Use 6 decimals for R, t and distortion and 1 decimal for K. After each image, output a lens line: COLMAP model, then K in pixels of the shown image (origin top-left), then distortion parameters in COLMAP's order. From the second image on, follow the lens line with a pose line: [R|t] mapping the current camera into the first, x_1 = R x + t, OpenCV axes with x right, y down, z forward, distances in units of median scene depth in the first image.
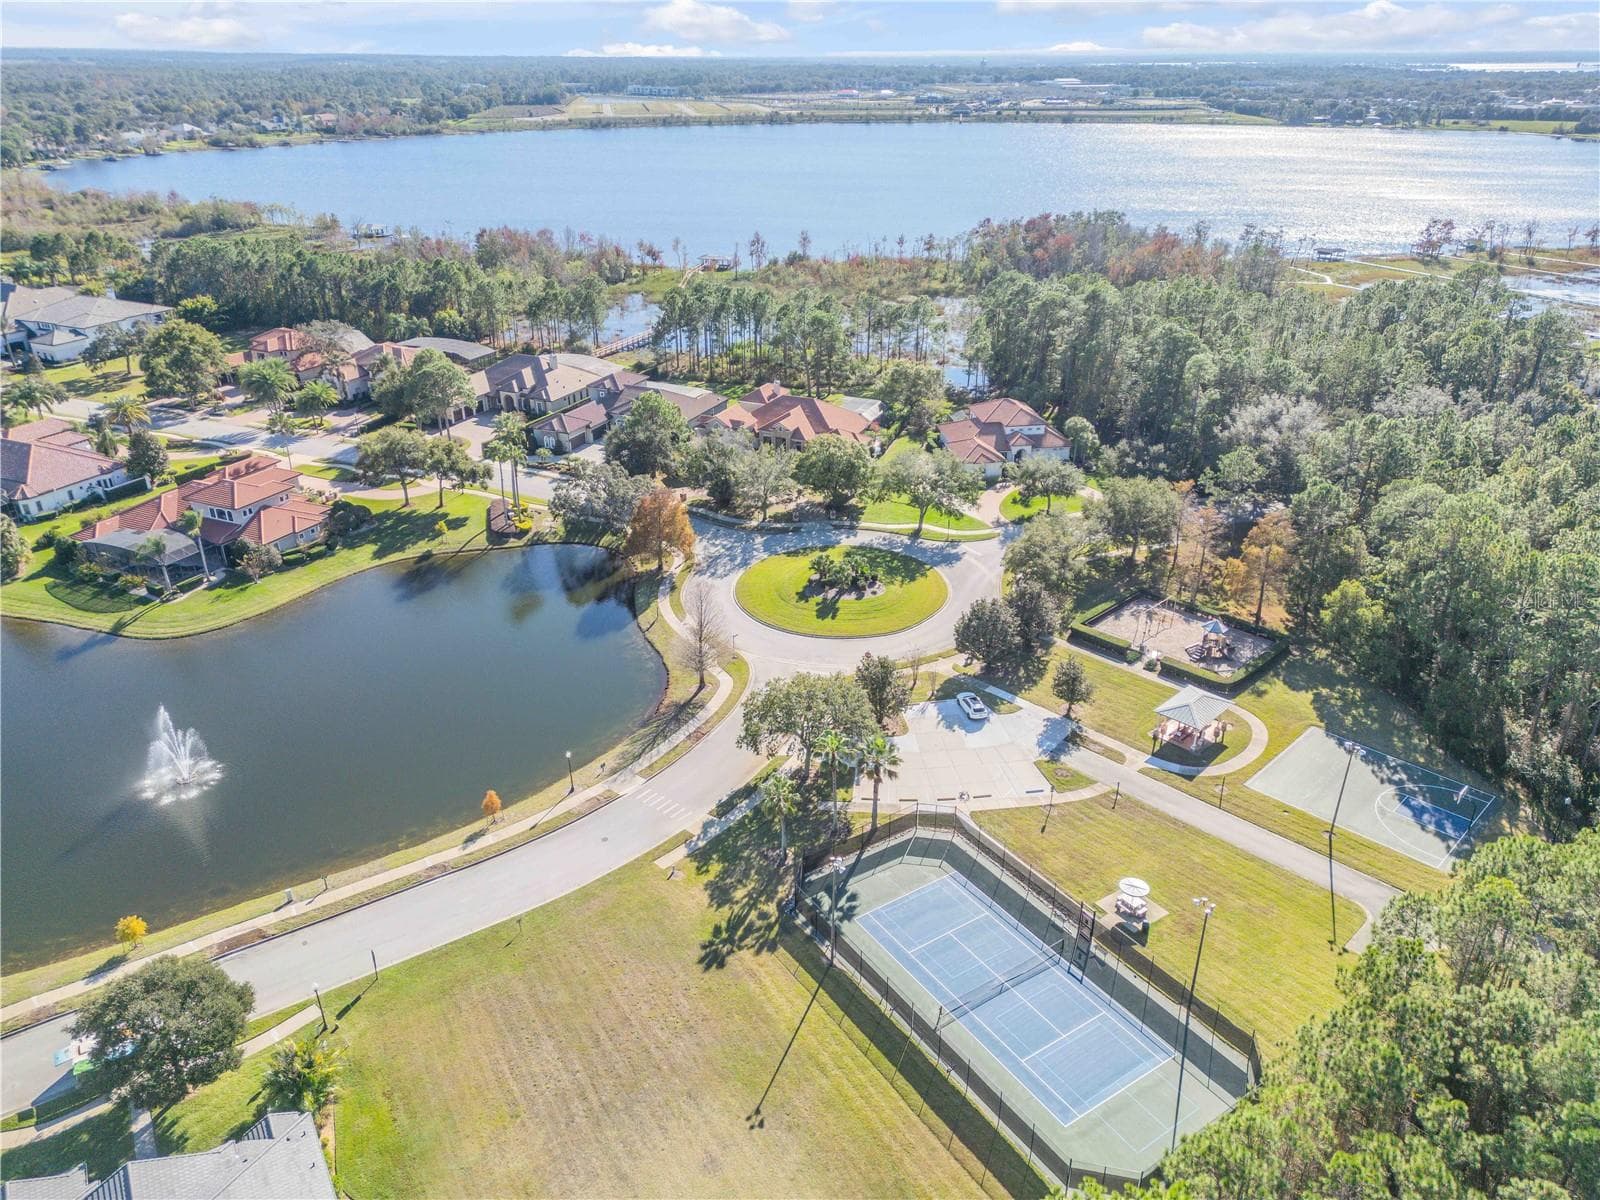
lens RADIAL K [[1108.1, 0, 800.0], [0, 1108.1, 600.0], [0, 0, 1]] dist [0.095123, -0.000804]
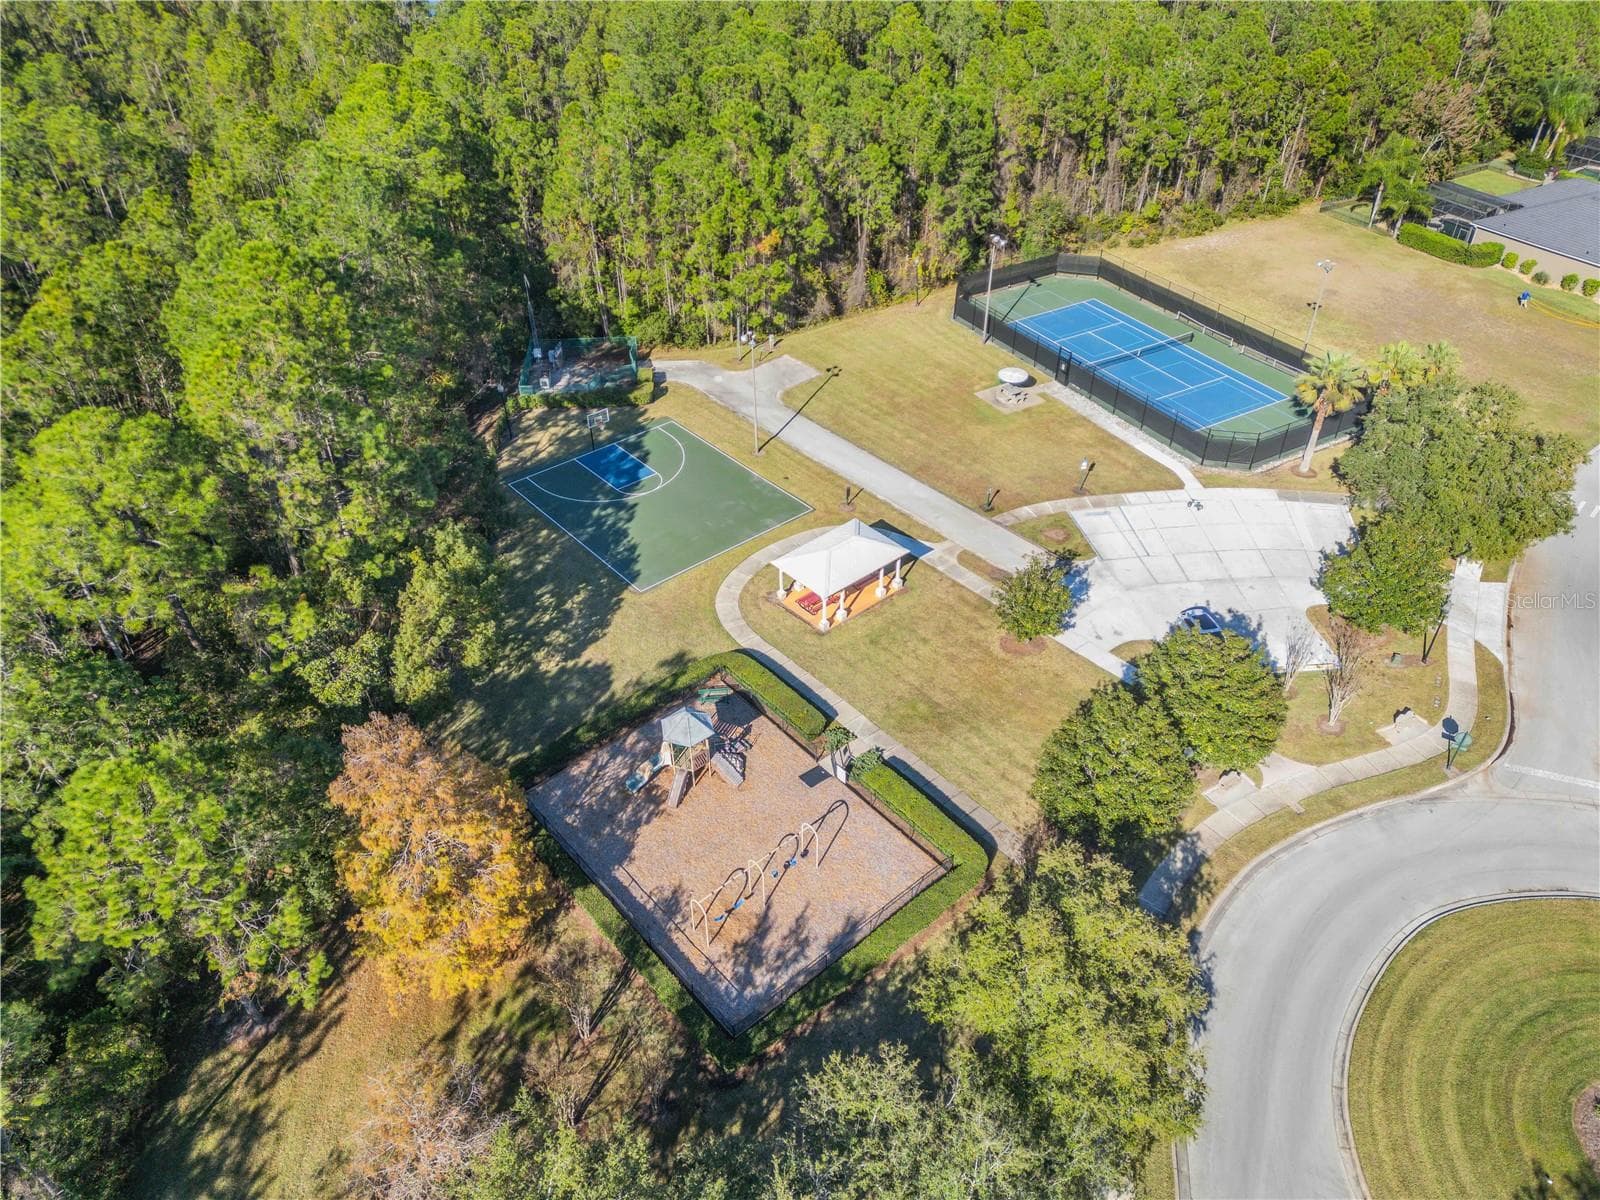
lens RADIAL K [[1108.1, 0, 800.0], [0, 1108.1, 600.0], [0, 0, 1]] dist [0.095123, -0.000804]
pose [[-0.998772, -0.033856, 0.036156, 0.357272], [0.017401, 0.443602, 0.896055, -0.442061], [-0.046376, 0.895584, -0.442469, 1.307937]]
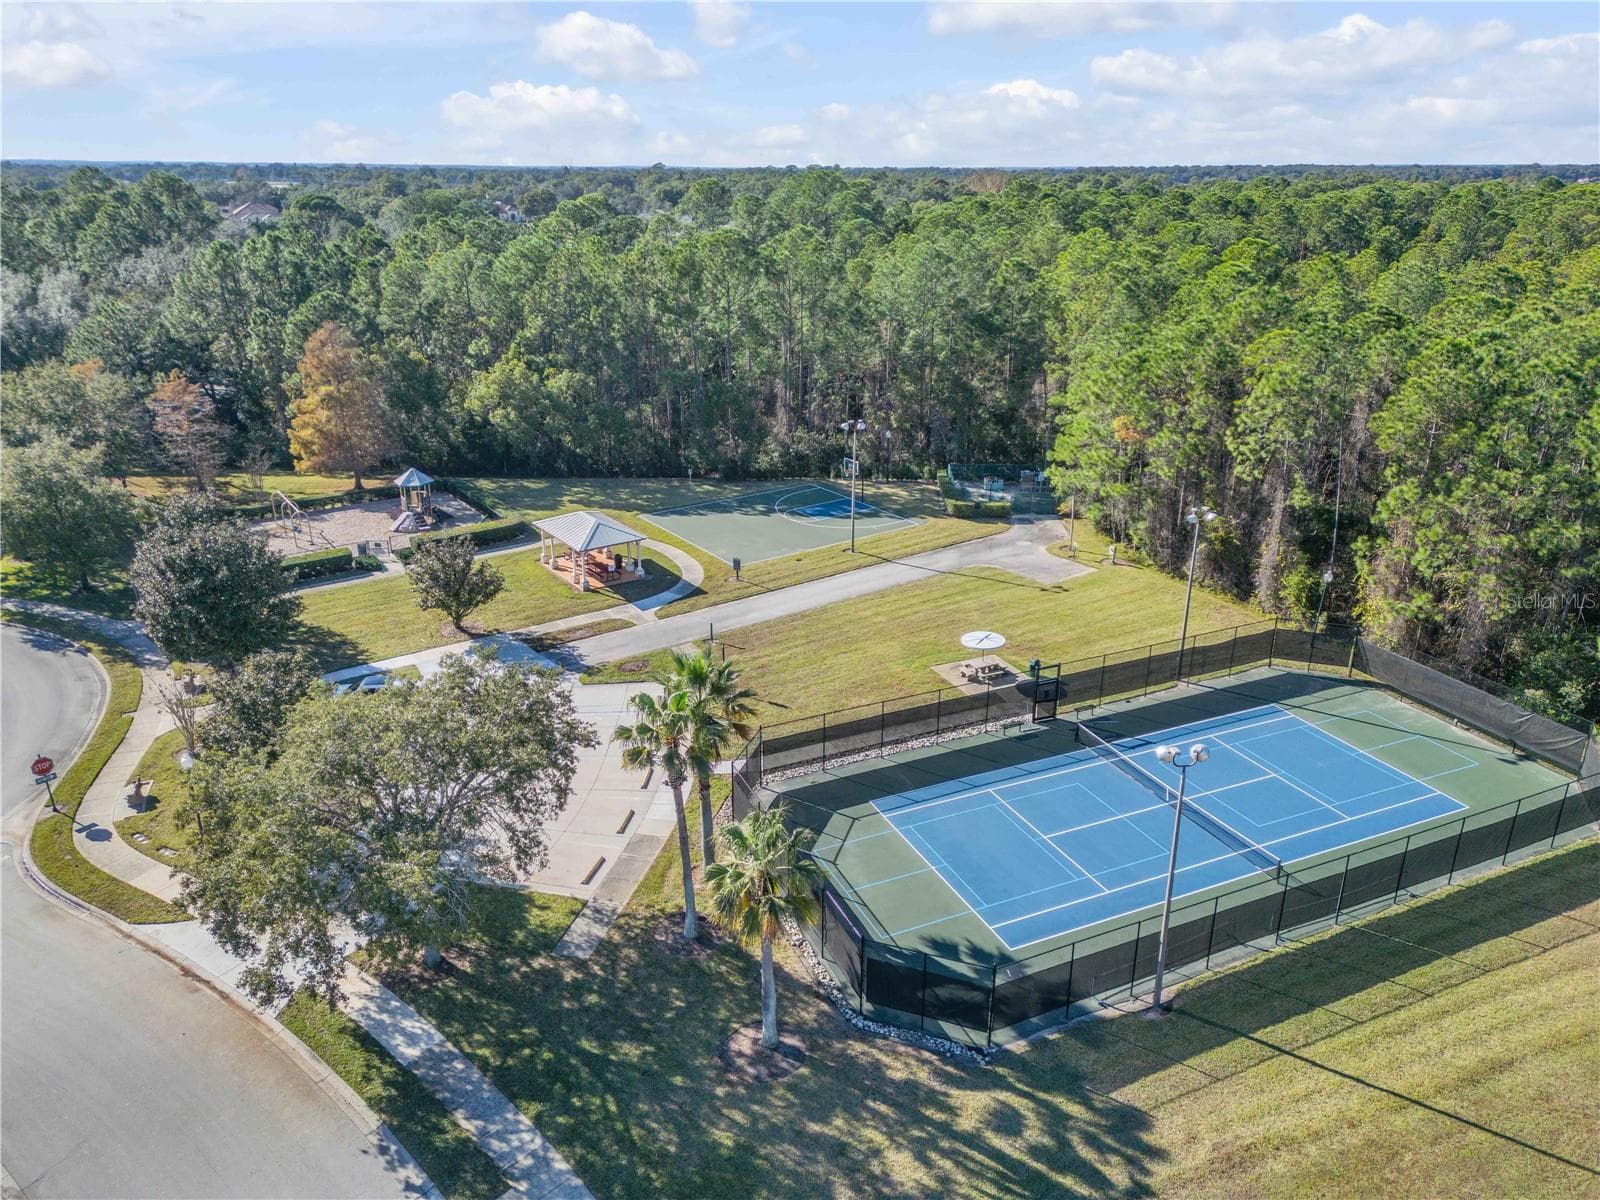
lens RADIAL K [[1112.6, 0, 800.0], [0, 1112.6, 600.0], [0, 0, 1]] dist [0.054396, -0.000325]
pose [[0.171222, -0.353788, 0.919520, -0.251374], [0.434058, 0.864933, 0.251960, 0.017684], [-0.884464, 0.355984, 0.301660, 0.715485]]
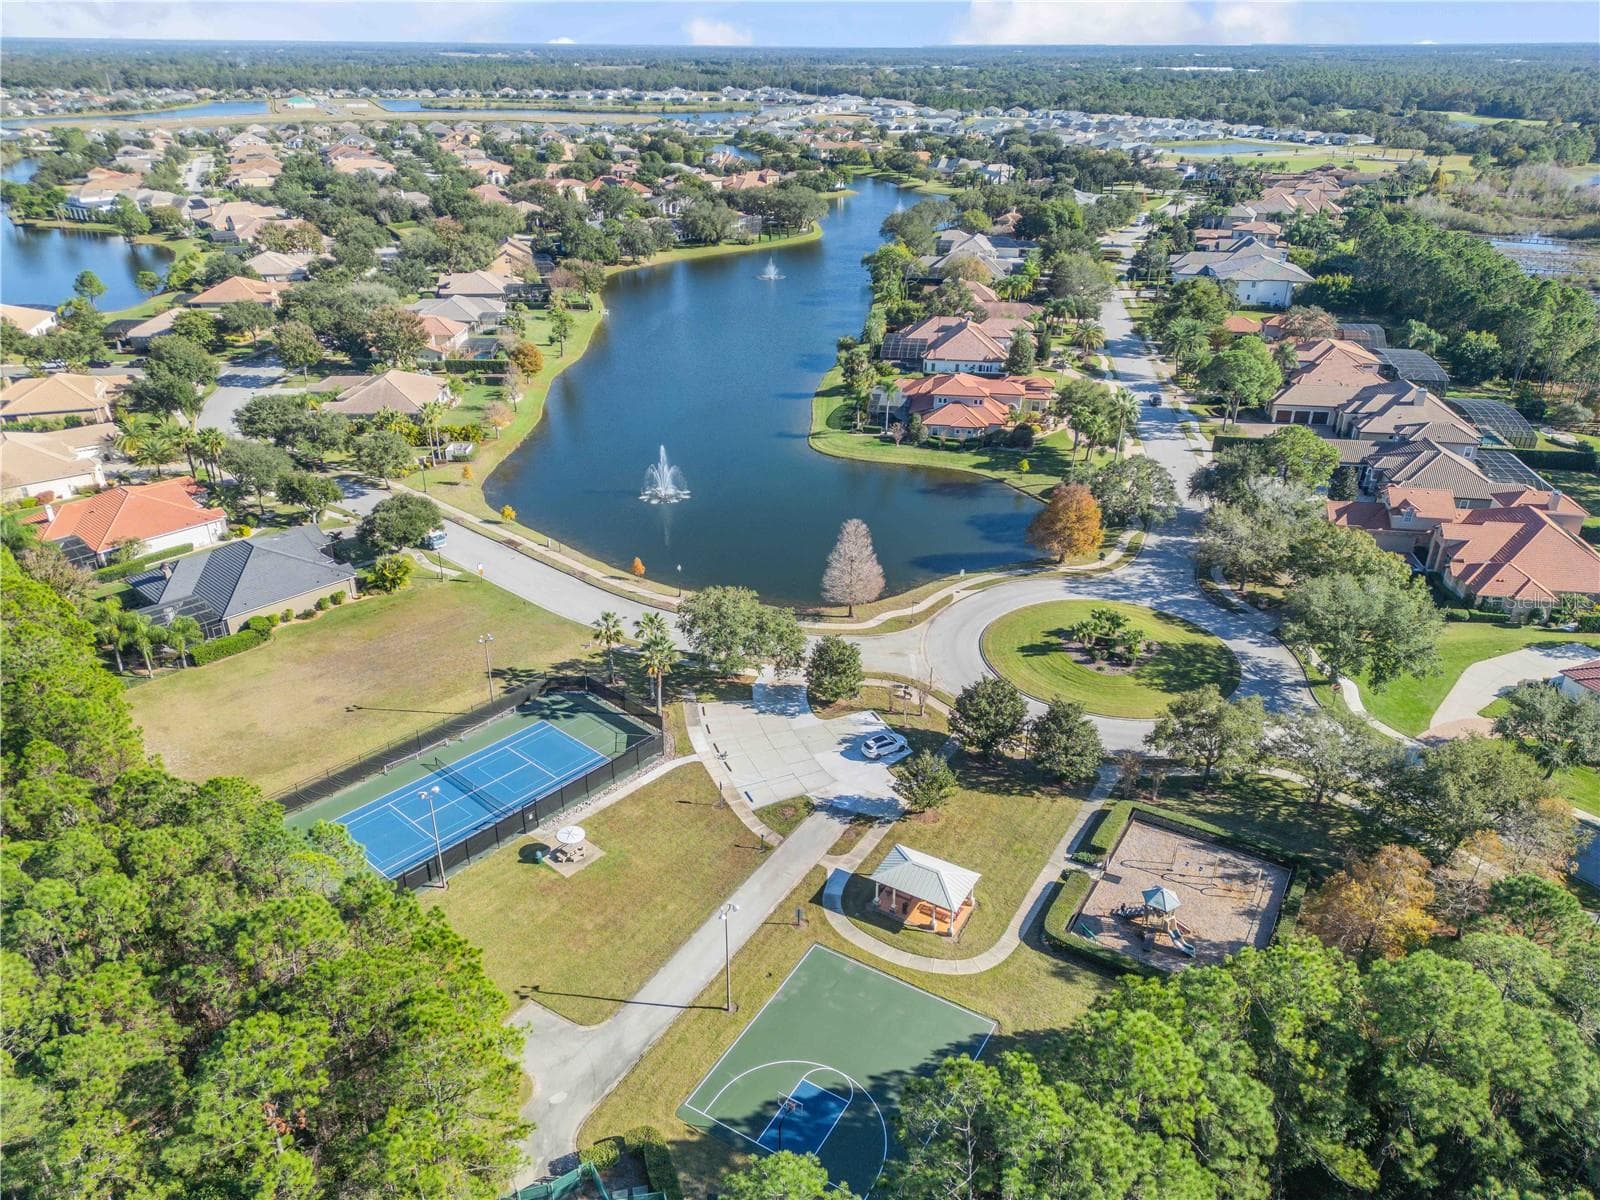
lens RADIAL K [[1108.1, 0, 800.0], [0, 1108.1, 600.0], [0, 0, 1]] dist [0.095123, -0.000804]
pose [[0.253516, 0.429537, -0.866734, 0.933804], [-0.424386, 0.854560, 0.299373, -0.269280], [0.869268, 0.291934, 0.398934, 0.566578]]
